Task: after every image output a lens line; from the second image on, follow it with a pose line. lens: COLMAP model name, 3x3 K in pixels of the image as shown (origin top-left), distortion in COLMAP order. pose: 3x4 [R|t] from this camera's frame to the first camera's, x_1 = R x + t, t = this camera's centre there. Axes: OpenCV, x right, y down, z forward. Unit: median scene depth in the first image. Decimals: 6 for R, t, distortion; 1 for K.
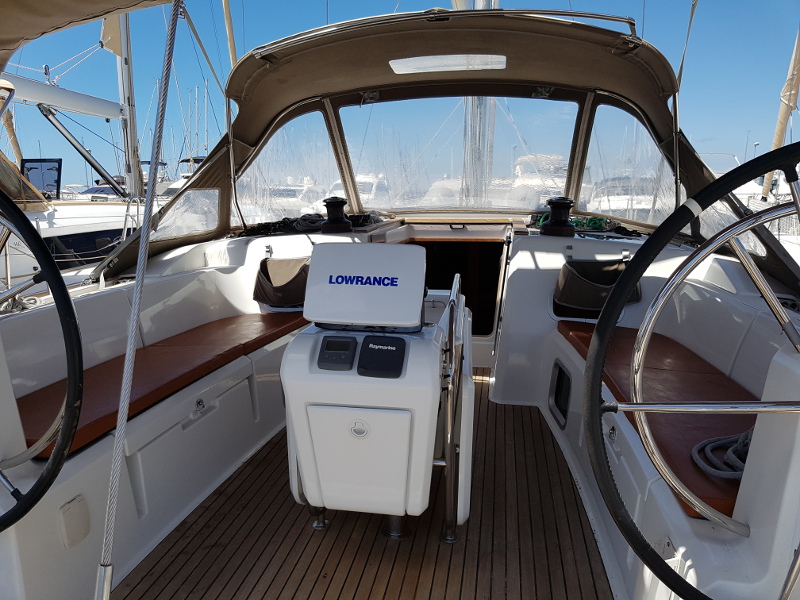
lens RADIAL K [[609.3, 0, 388.3], [0, 609.3, 313.5], [0, 0, 1]] dist [0.217260, -0.446098]
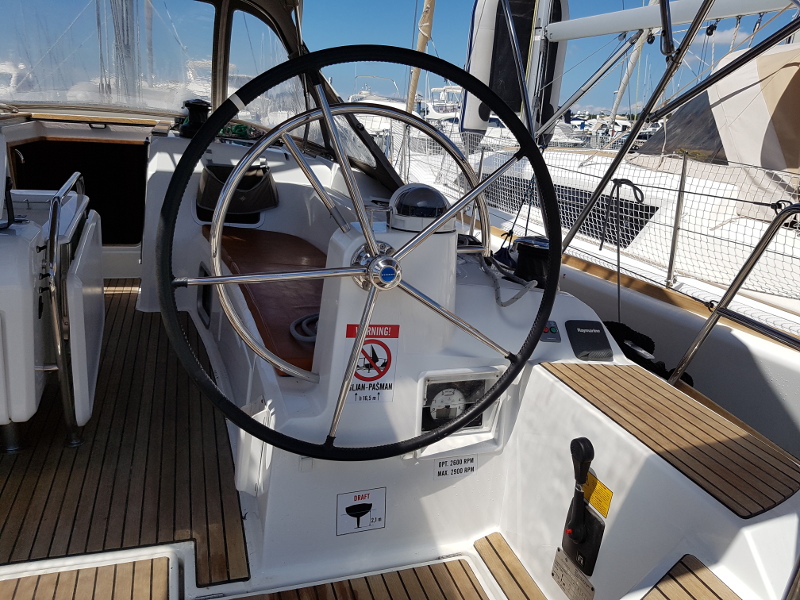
lens RADIAL K [[617.5, 0, 408.2], [0, 617.5, 297.9], [0, 0, 1]] dist [0.117784, -0.218409]
pose [[0.867415, -0.076639, 0.491647, 0.054549], [0.022567, 0.993110, 0.114994, 0.020136], [-0.497073, -0.088653, 0.863168, -0.062057]]
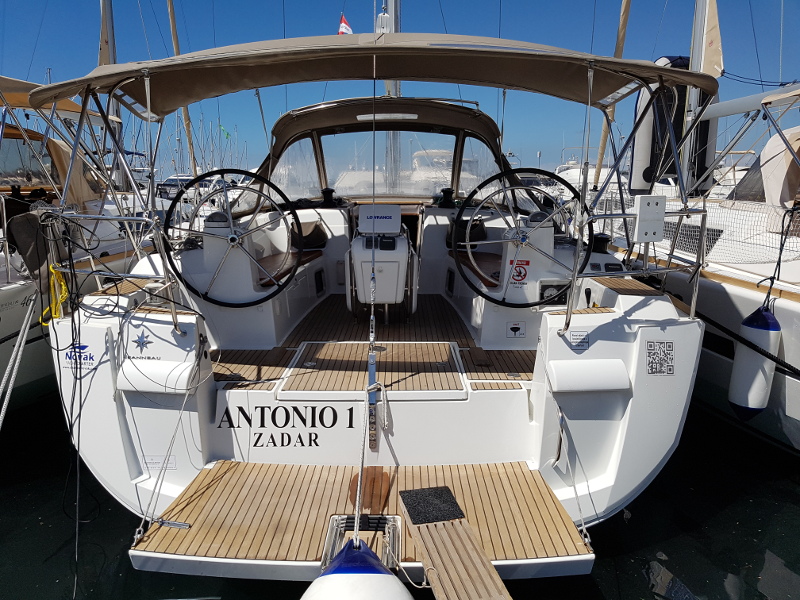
lens RADIAL K [[609.3, 0, 388.3], [0, 609.3, 313.5], [0, 0, 1]] dist [0.217260, -0.446098]
pose [[0.986673, -0.038187, 0.158169, -0.234548], [0.036028, 0.999215, 0.016493, 0.173521], [-0.158674, -0.010575, 0.987274, -0.913054]]
